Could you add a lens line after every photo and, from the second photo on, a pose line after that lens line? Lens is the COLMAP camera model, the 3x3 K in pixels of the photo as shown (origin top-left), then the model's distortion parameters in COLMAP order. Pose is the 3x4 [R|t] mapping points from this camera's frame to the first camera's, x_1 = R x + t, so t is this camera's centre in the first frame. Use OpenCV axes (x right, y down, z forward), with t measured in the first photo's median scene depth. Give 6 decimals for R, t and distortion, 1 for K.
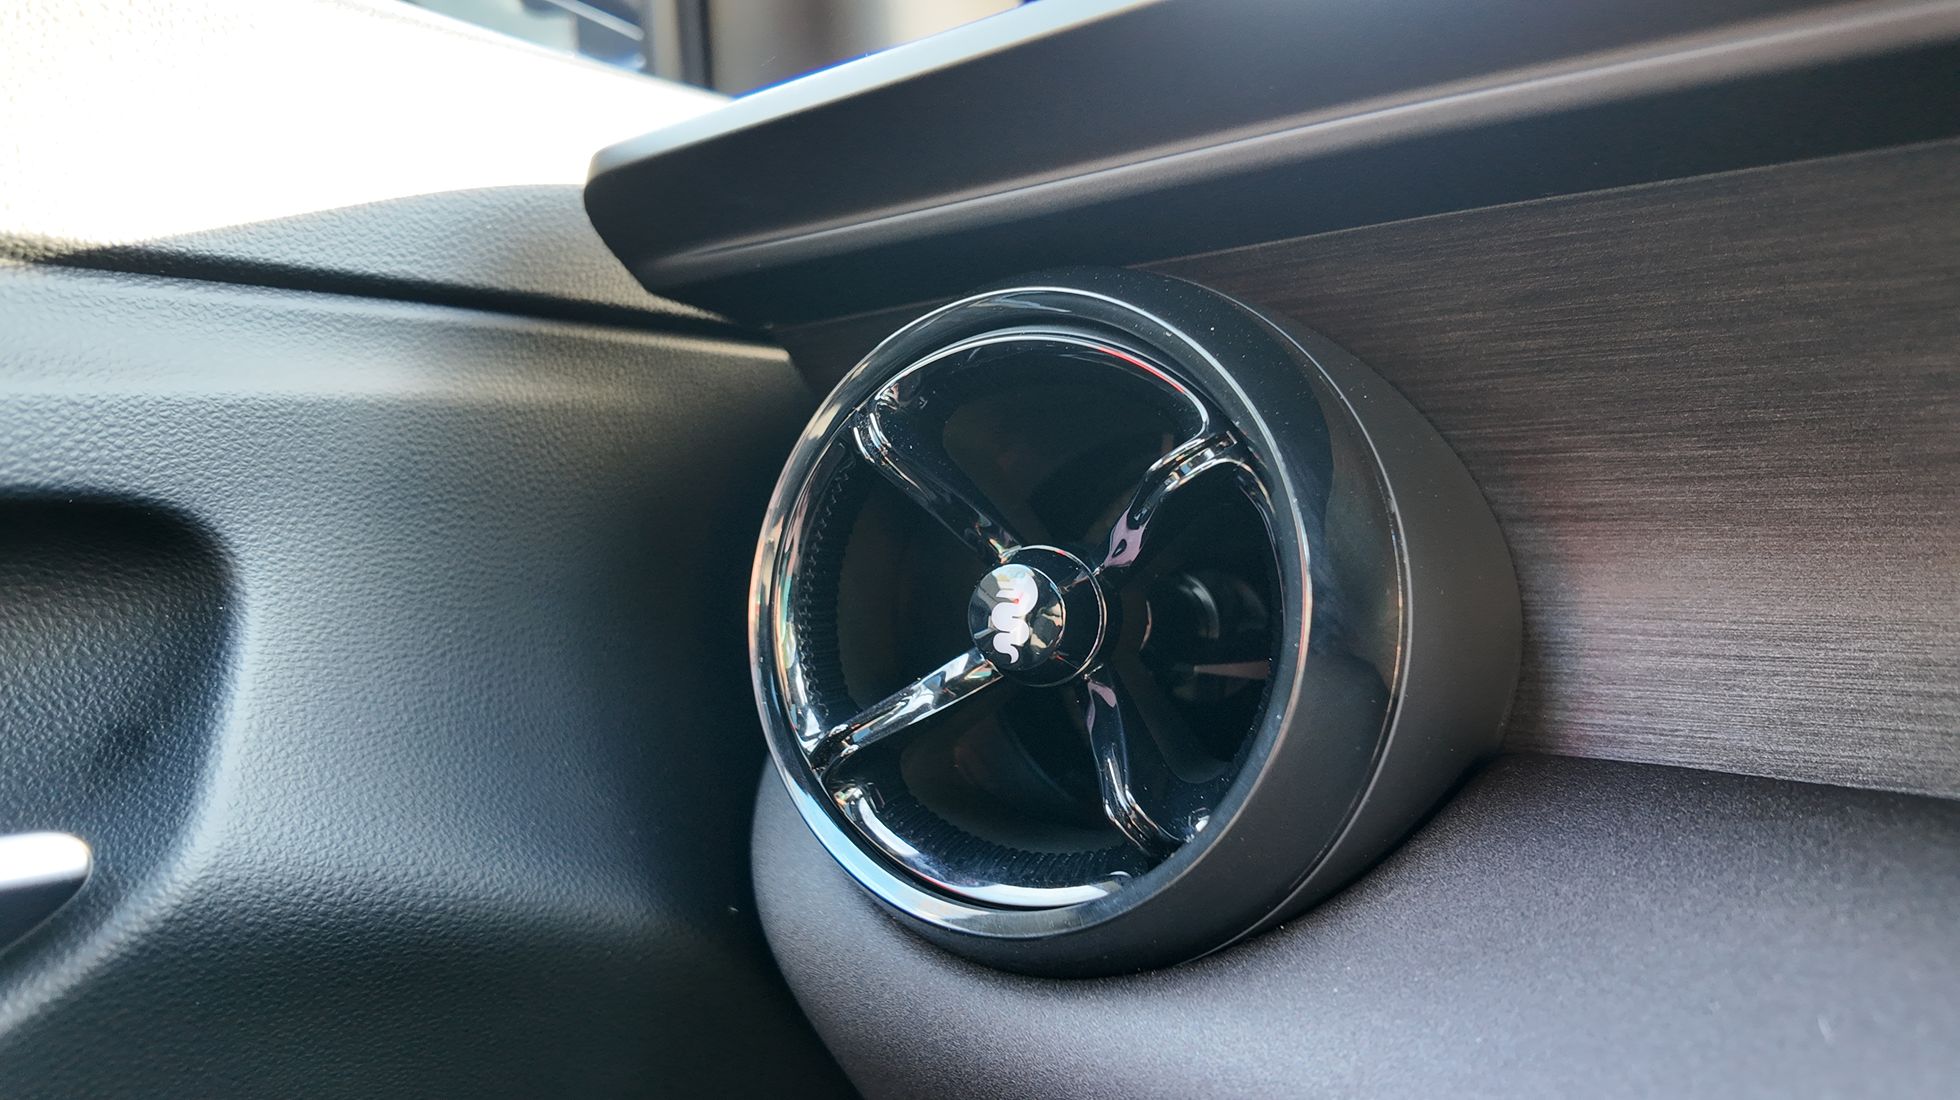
lens RADIAL K [[1191.5, 0, 917.3], [0, 1191.5, 542.9], [0, 0, 1]] dist [-0.002711, -0.011988]
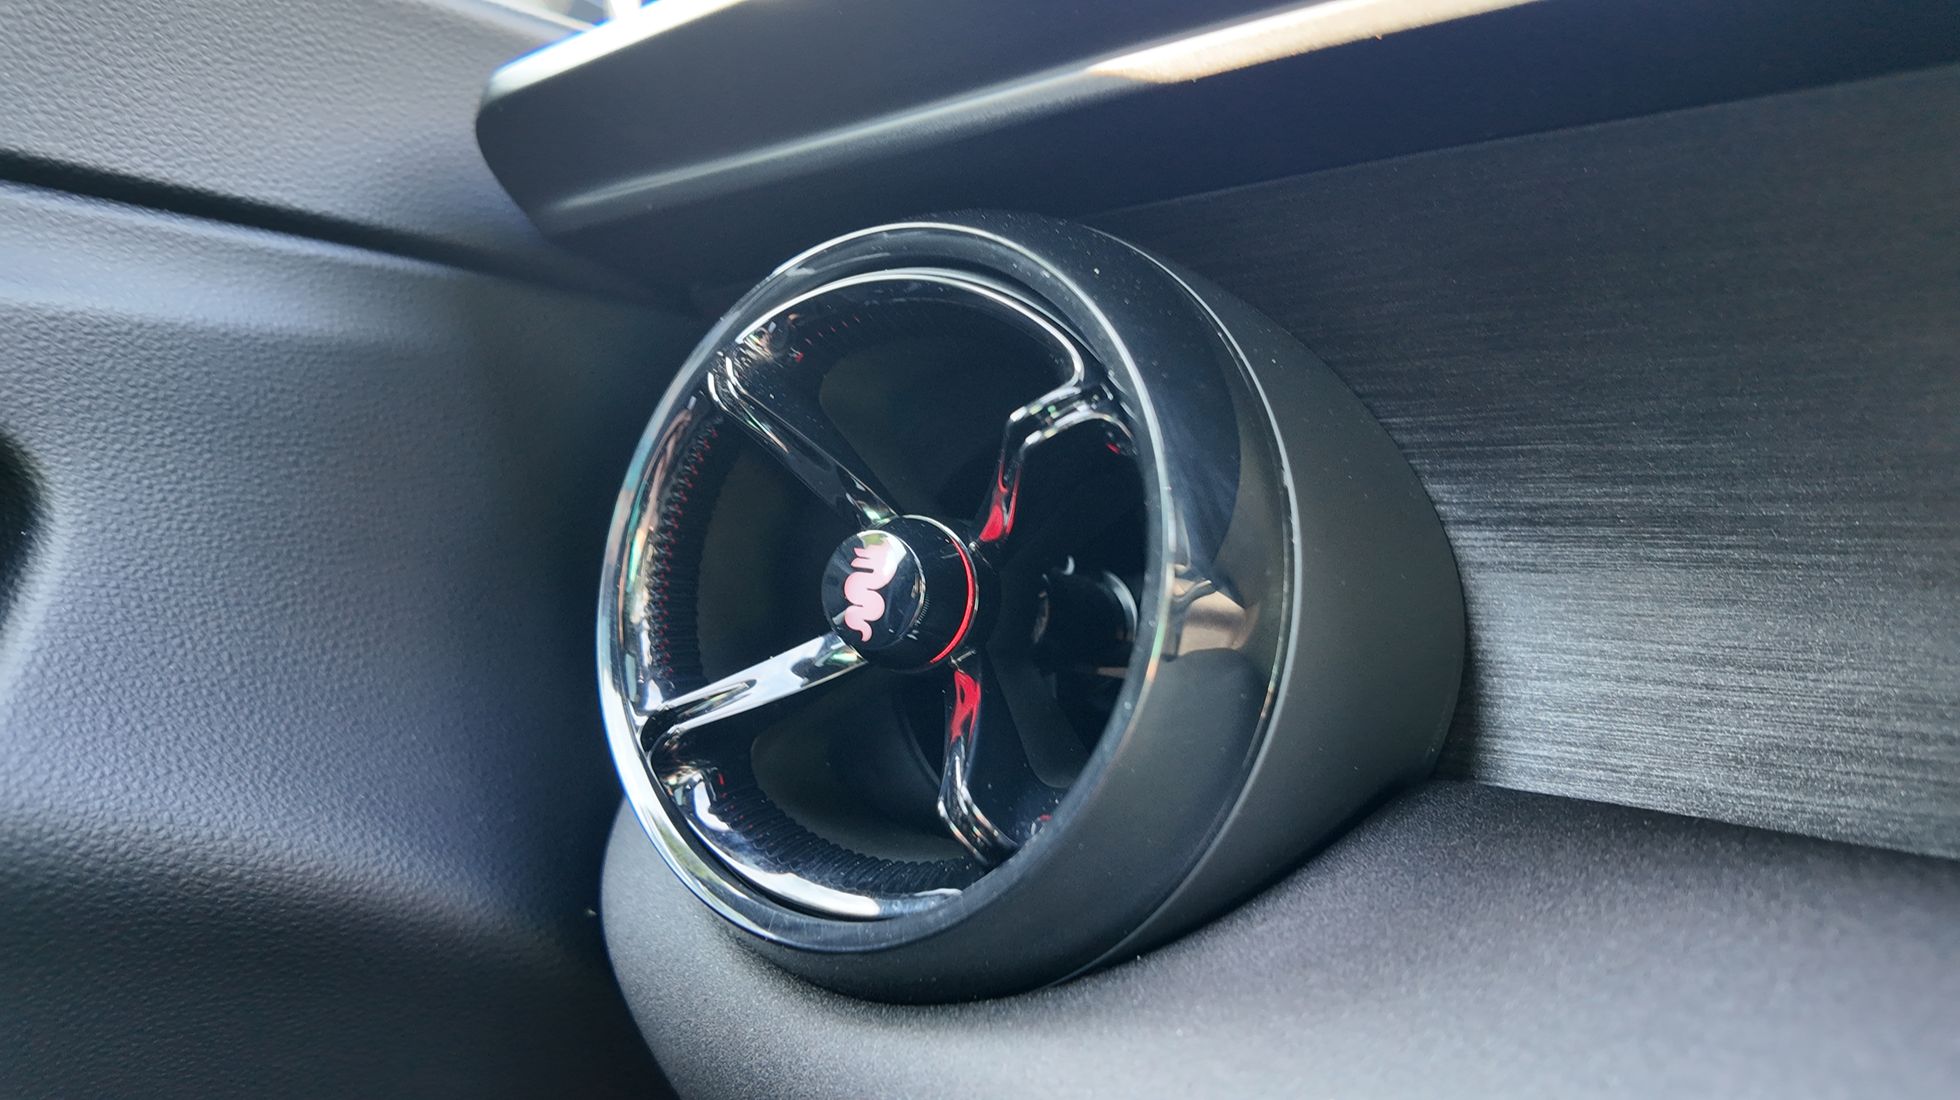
lens RADIAL K [[1191.5, 0, 917.3], [0, 1191.5, 542.9], [0, 0, 1]] dist [-0.002711, -0.011988]
pose [[0.997504, 0.055200, -0.044035, 0.151540], [-0.056753, 0.997781, -0.034823, 0.055372], [0.042015, 0.037235, 0.998423, 0.107261]]
